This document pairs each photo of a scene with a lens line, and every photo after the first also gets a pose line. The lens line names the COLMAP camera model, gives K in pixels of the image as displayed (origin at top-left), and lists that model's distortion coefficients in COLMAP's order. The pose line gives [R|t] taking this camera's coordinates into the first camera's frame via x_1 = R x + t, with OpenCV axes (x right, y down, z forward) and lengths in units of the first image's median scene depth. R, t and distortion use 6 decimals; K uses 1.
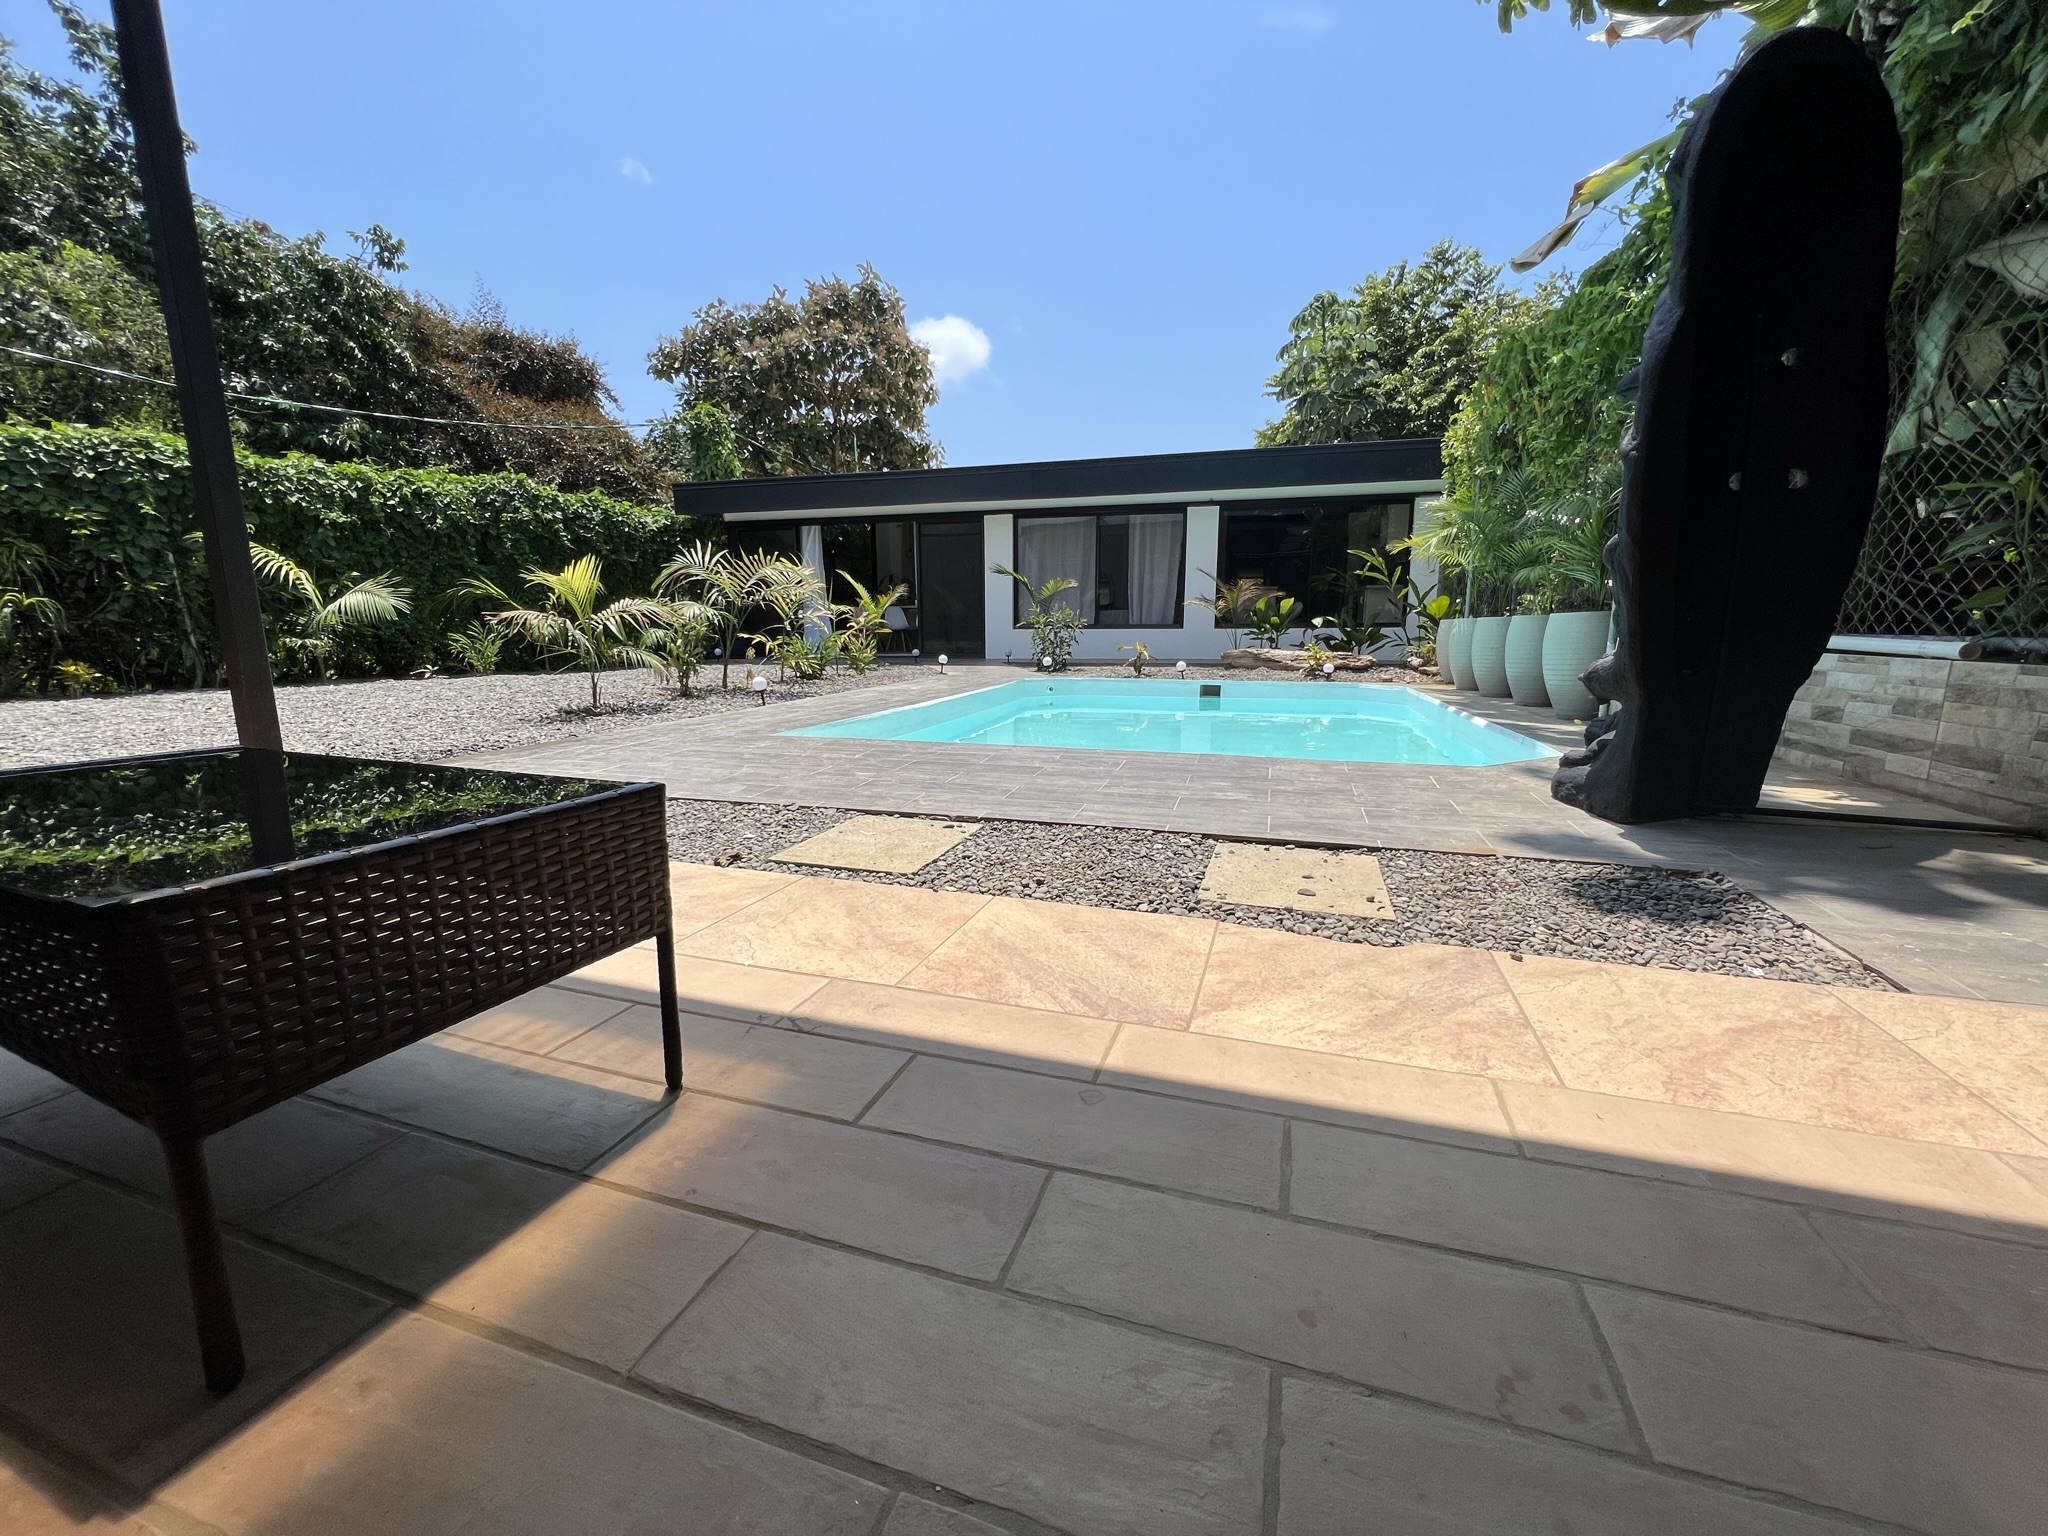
lens RADIAL K [[838.8, 0, 1024.0], [0, 838.8, 768.0], [0, 0, 1]] dist [-0.002219, 0.000254]
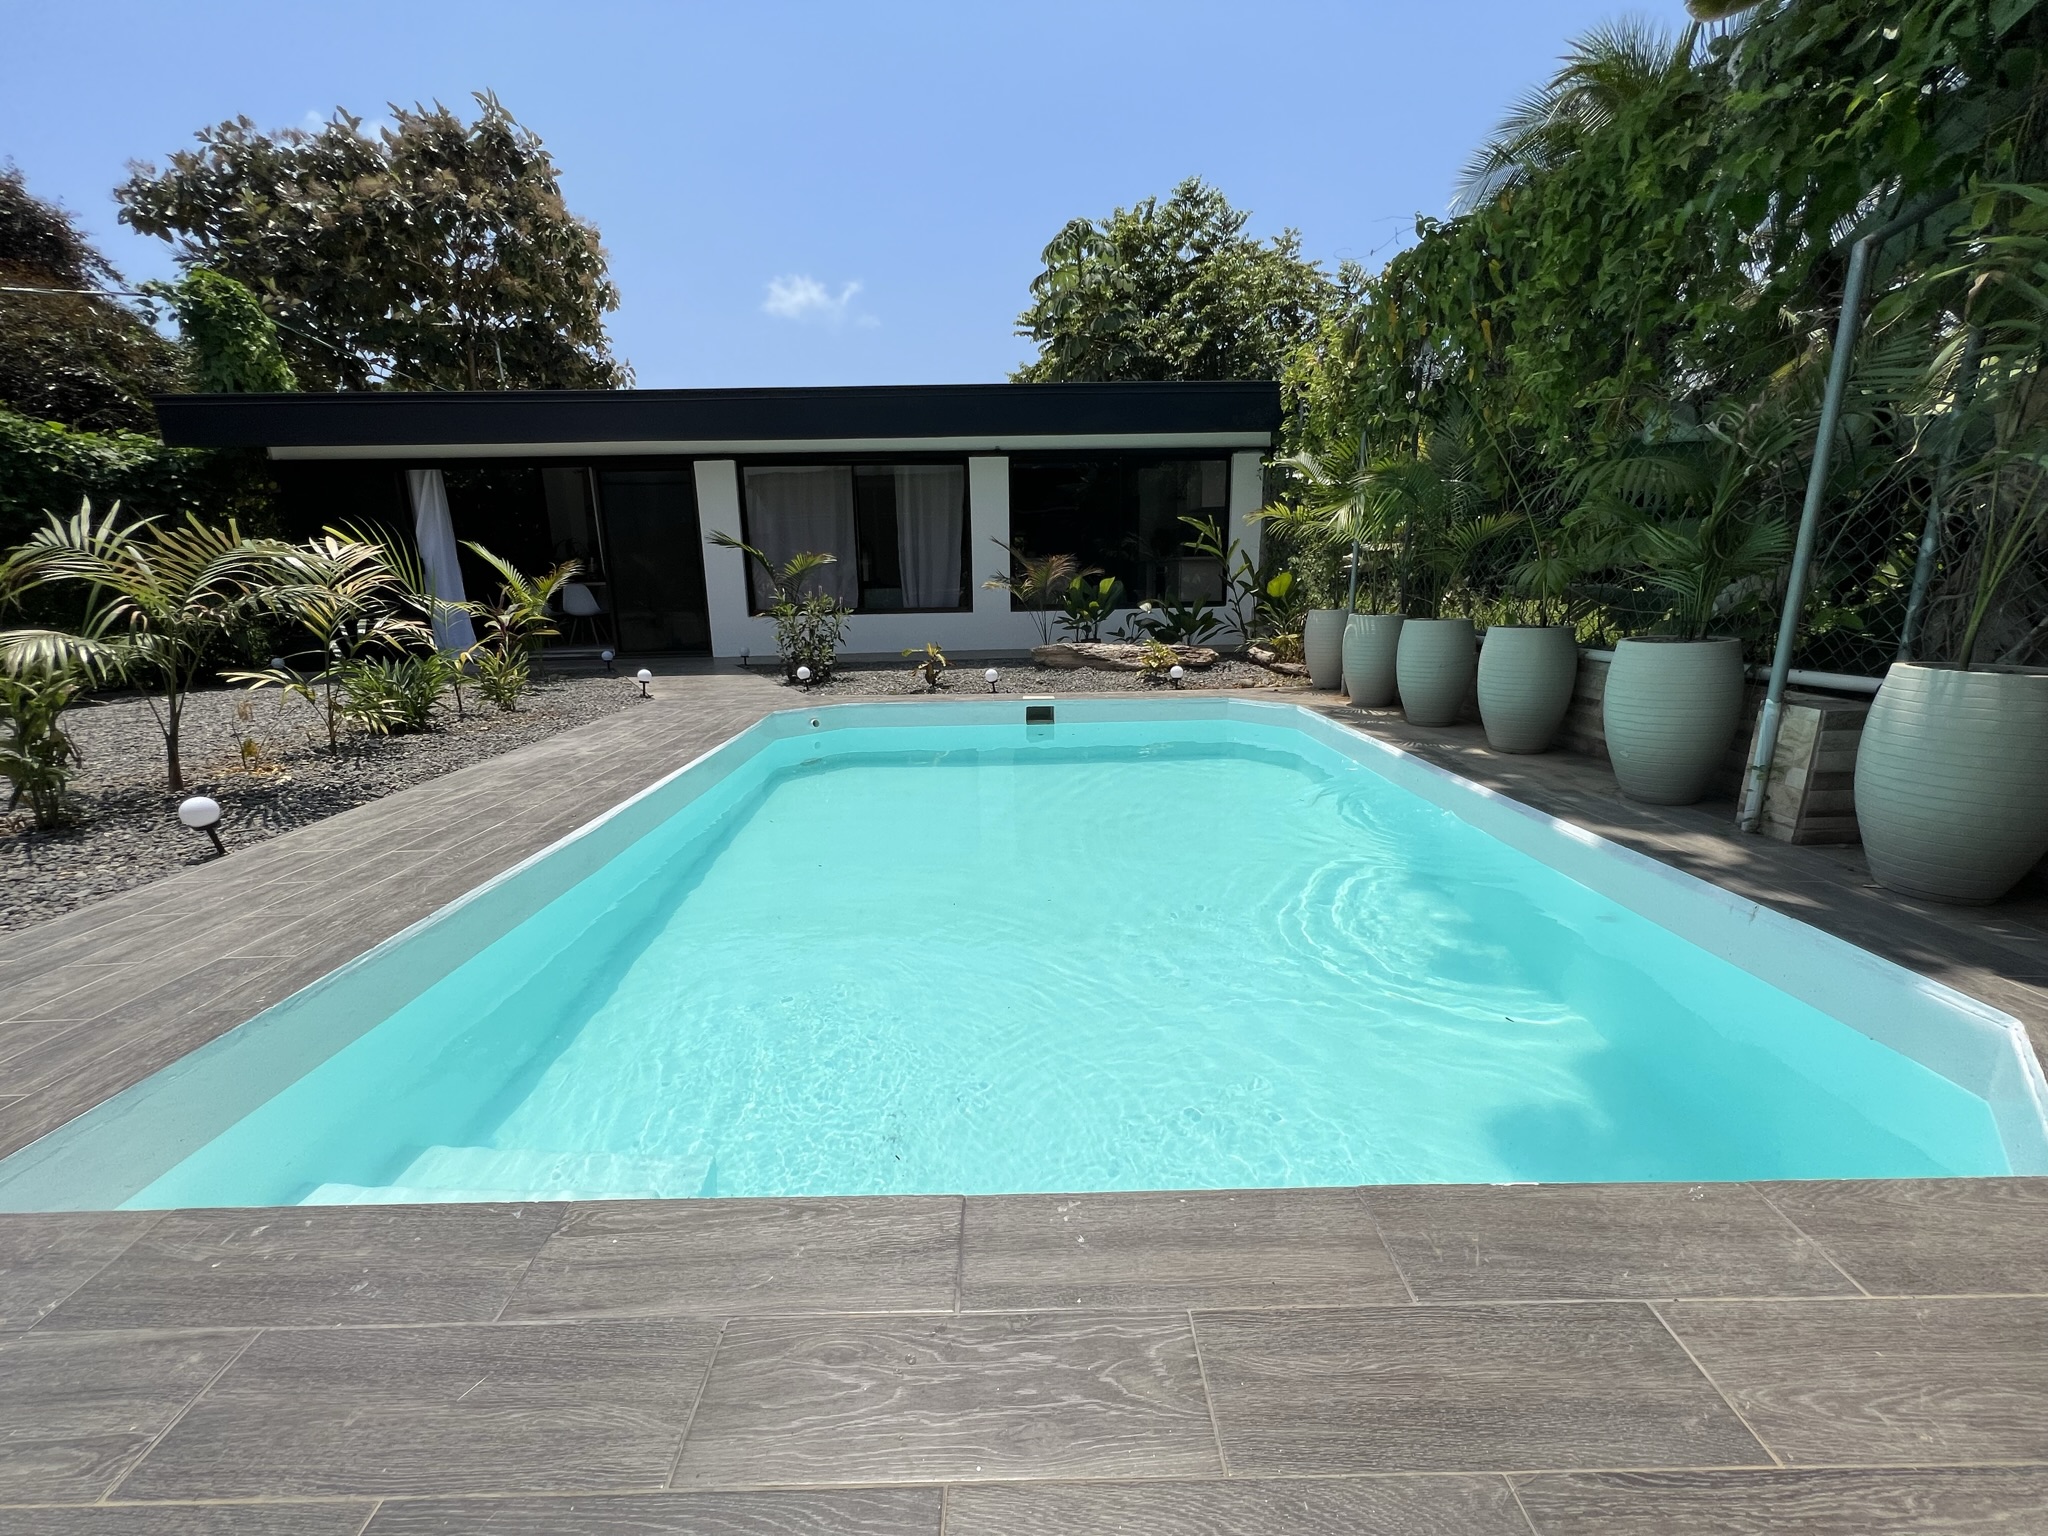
lens RADIAL K [[838.8, 0, 1024.0], [0, 838.8, 768.0], [0, 0, 1]] dist [-0.002219, 0.000254]
pose [[0.955001, -0.077774, 0.286225, -0.002214], [0.062121, 0.996054, 0.063382, -0.052644], [-0.290025, -0.042749, 0.956064, 0.172588]]
